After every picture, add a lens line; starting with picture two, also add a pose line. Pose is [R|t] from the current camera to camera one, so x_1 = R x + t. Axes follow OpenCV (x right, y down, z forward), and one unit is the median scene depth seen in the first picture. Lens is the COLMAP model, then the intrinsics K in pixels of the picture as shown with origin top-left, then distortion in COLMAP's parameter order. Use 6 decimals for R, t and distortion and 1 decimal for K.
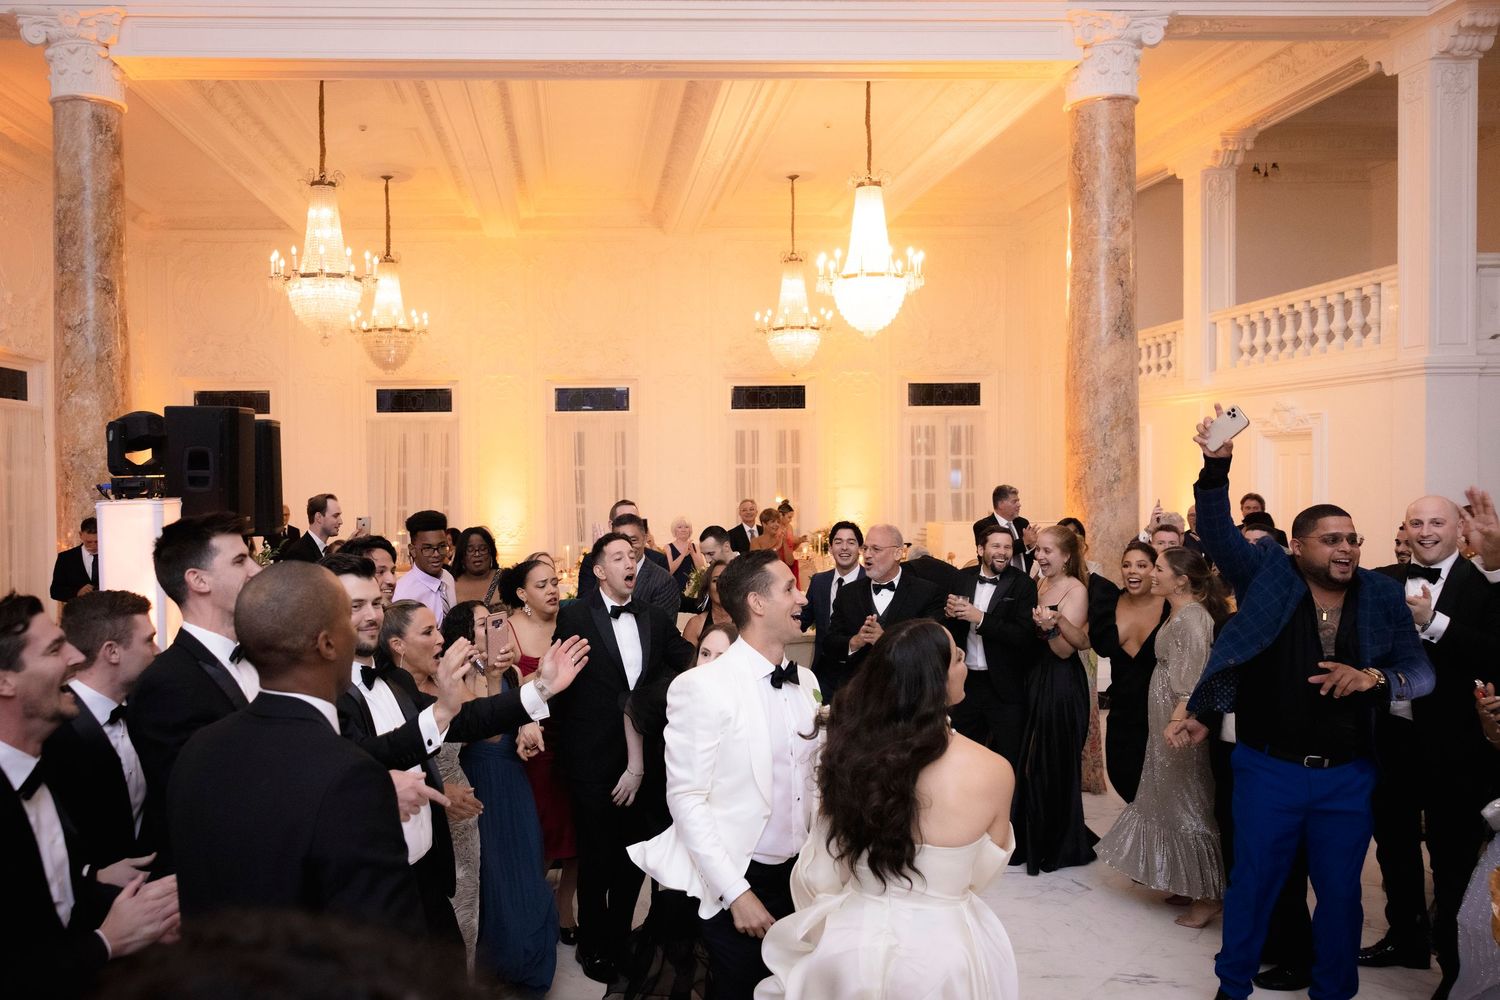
lens RADIAL K [[1264.7, 0, 647.7], [0, 1264.7, 498.4], [0, 0, 1]] dist [0.015308, 0.004374]
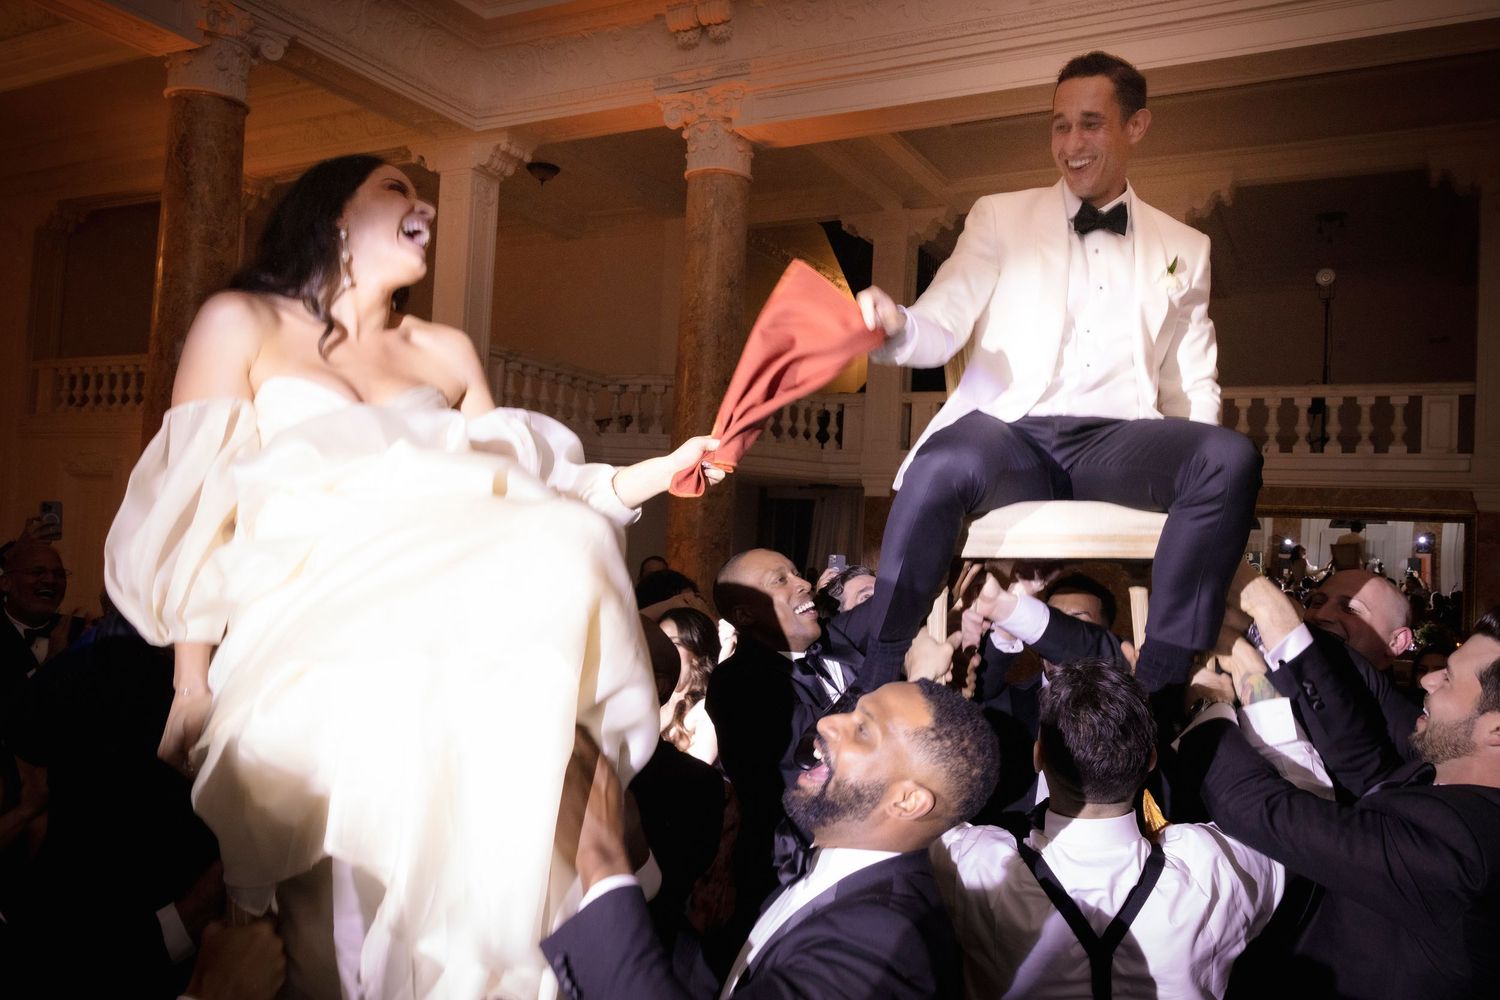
lens RADIAL K [[1177.2, 0, 751.1], [0, 1177.2, 505.0], [0, 0, 1]] dist [0.013710, -0.002993]
pose [[0.523228, 0.069277, 0.849372, -0.139038], [-0.034565, 0.997595, -0.060073, 0.014487], [-0.851492, 0.002074, 0.524364, 0.228177]]
